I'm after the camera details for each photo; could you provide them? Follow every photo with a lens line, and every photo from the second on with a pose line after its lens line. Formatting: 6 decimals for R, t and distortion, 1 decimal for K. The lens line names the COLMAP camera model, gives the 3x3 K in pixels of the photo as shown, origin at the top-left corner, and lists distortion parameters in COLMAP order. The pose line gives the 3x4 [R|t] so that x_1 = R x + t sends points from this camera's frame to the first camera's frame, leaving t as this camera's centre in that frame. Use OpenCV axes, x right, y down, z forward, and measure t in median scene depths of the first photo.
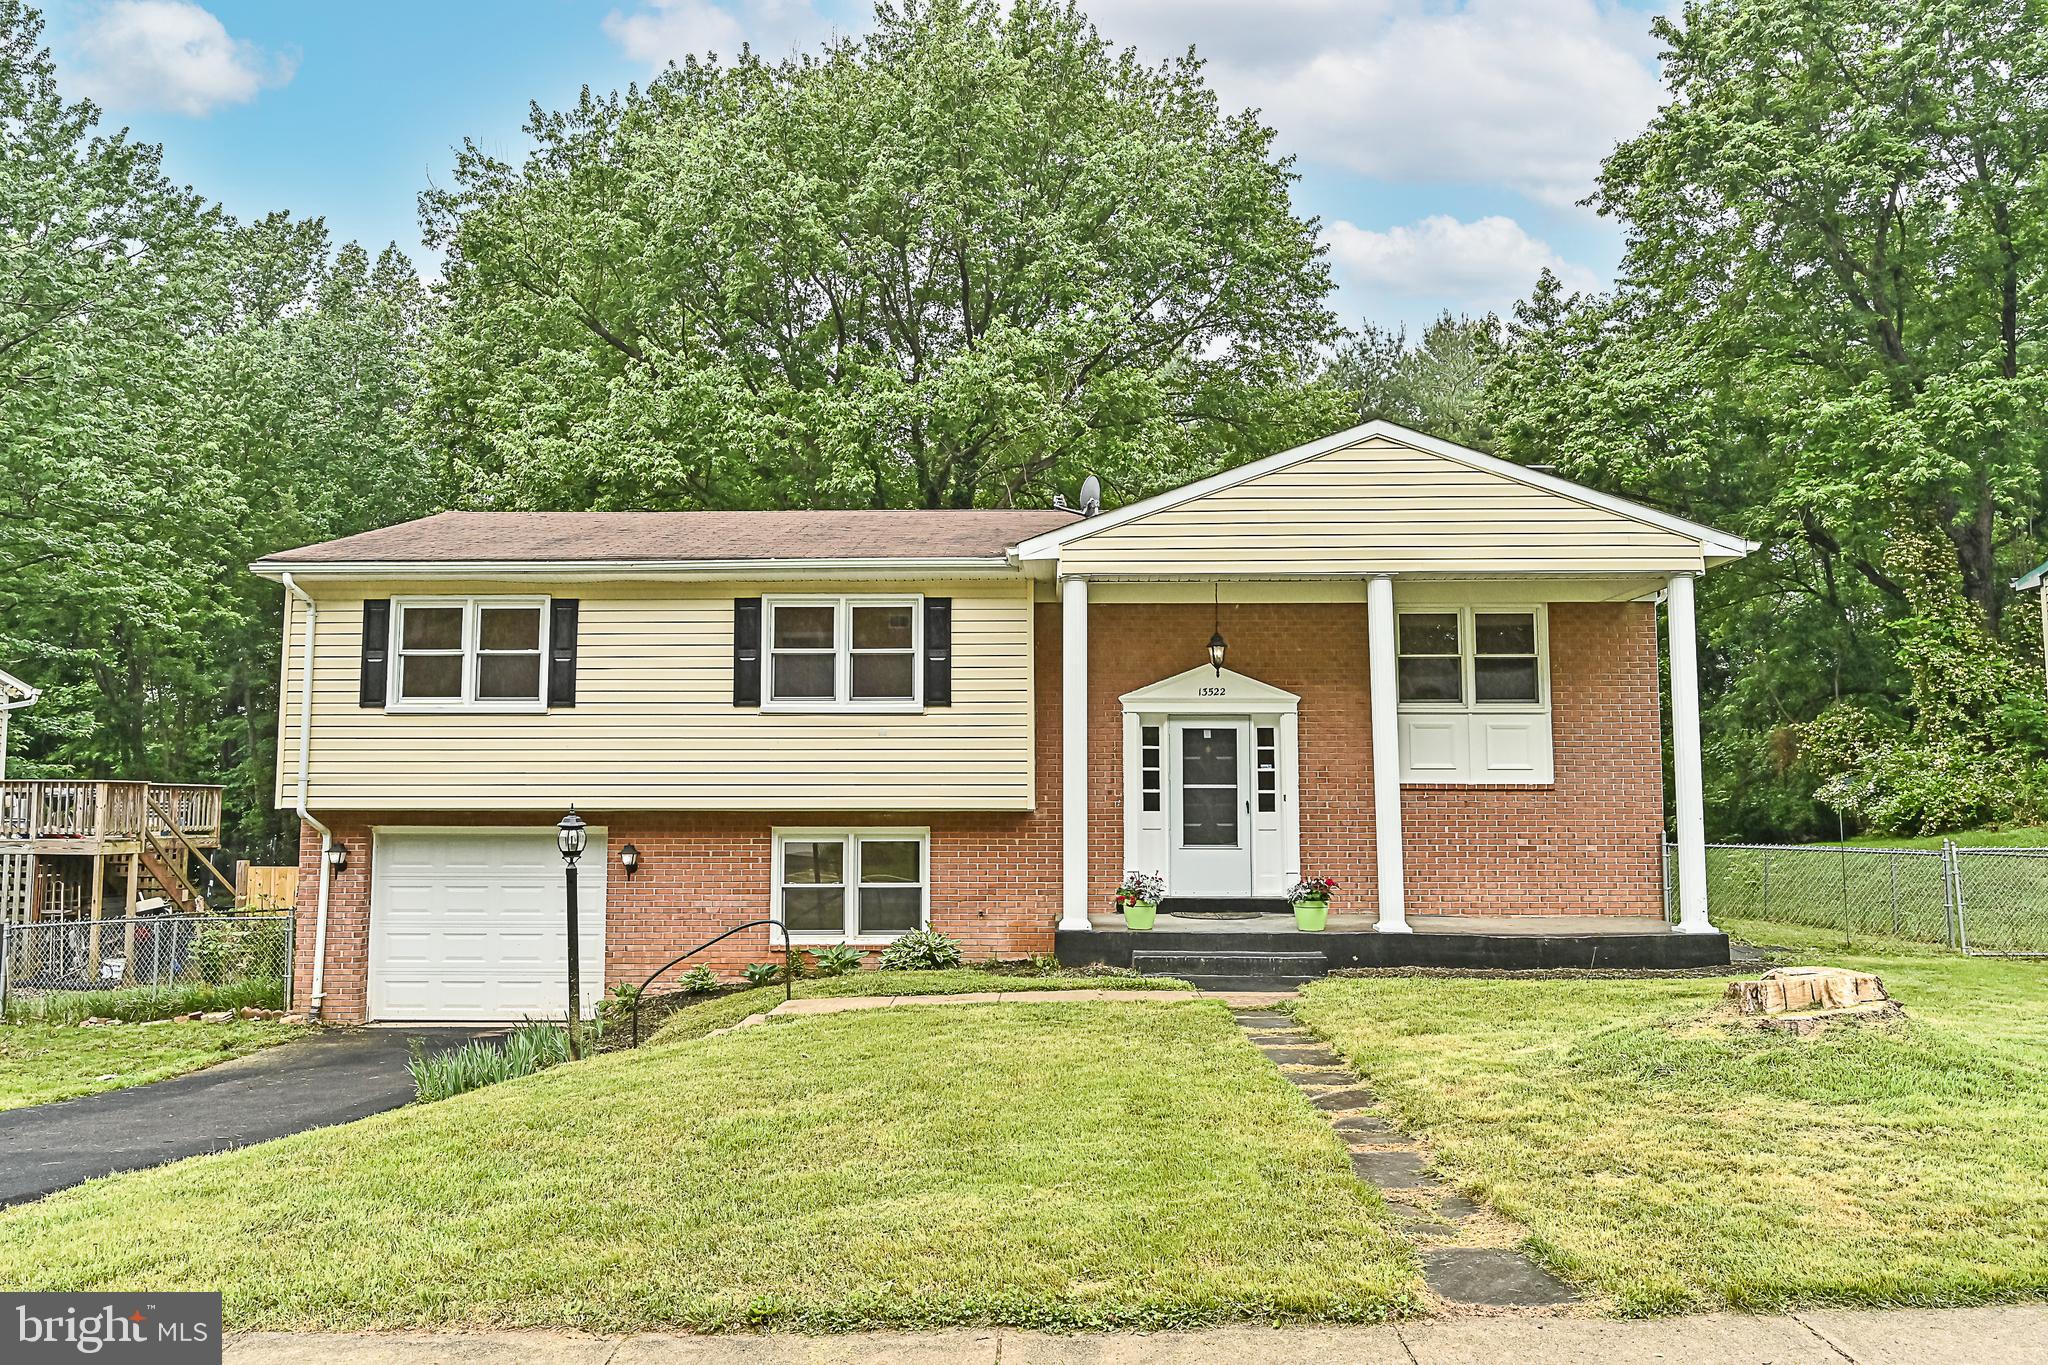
lens RADIAL K [[1342.9, 0, 1024.0], [0, 1342.9, 682.5], [0, 0, 1]] dist [-0.000191, -0.000014]
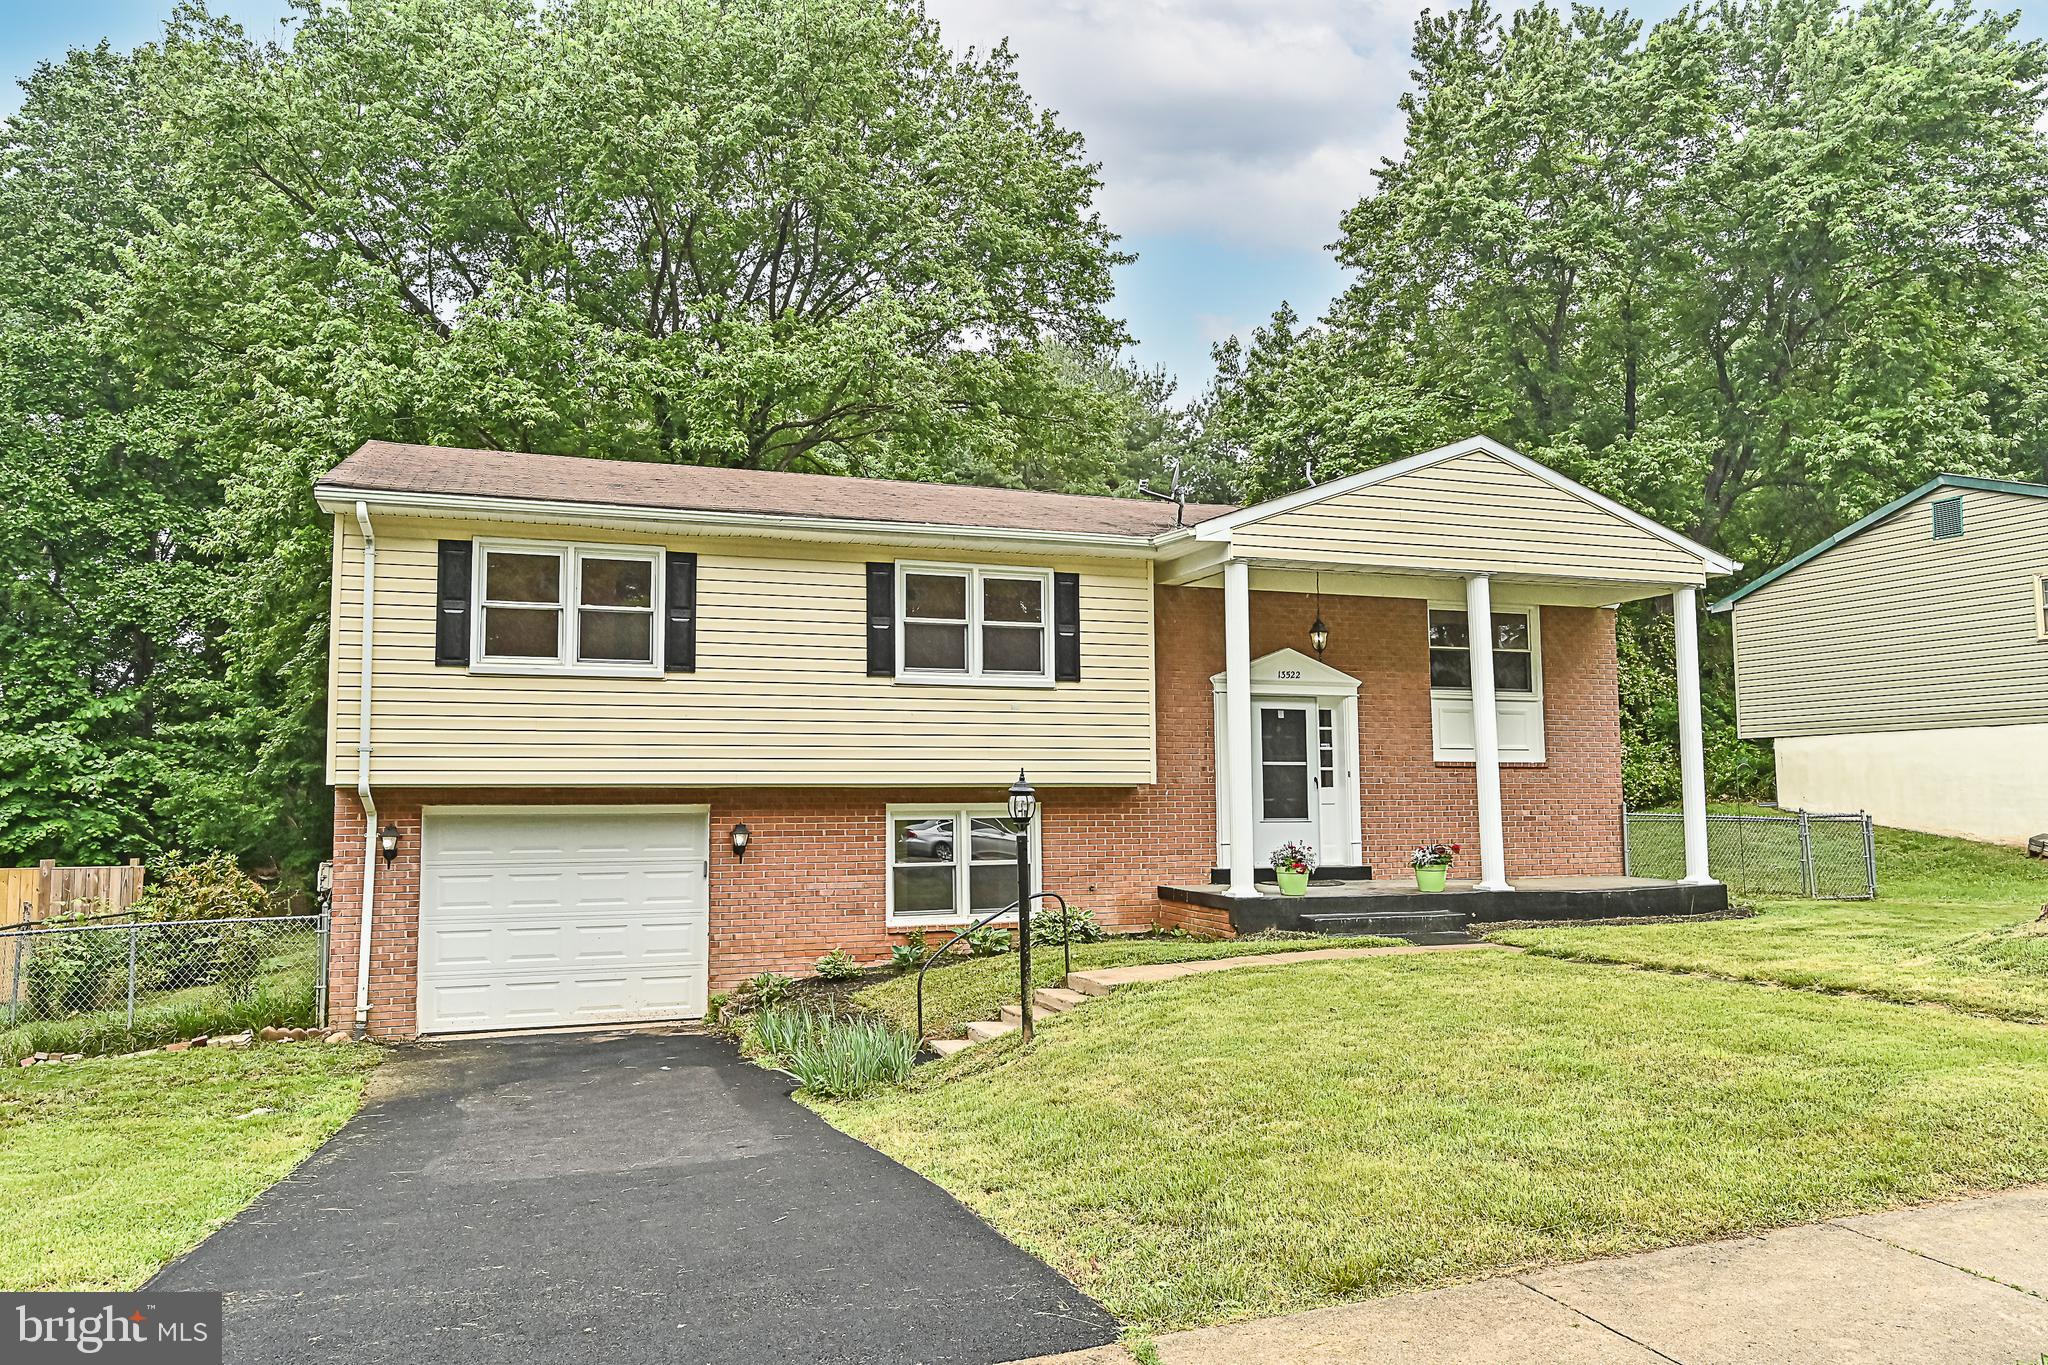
lens RADIAL K [[1370.5, 0, 1024.0], [0, 1370.5, 682.5], [0, 0, 1]] dist [0.003077, -0.000307]
pose [[0.935989, 0.025054, 0.351138, -0.449145], [-0.026771, 0.999642, 0.000035, 0.019032], [-0.351011, -0.009433, 0.936324, 0.055005]]
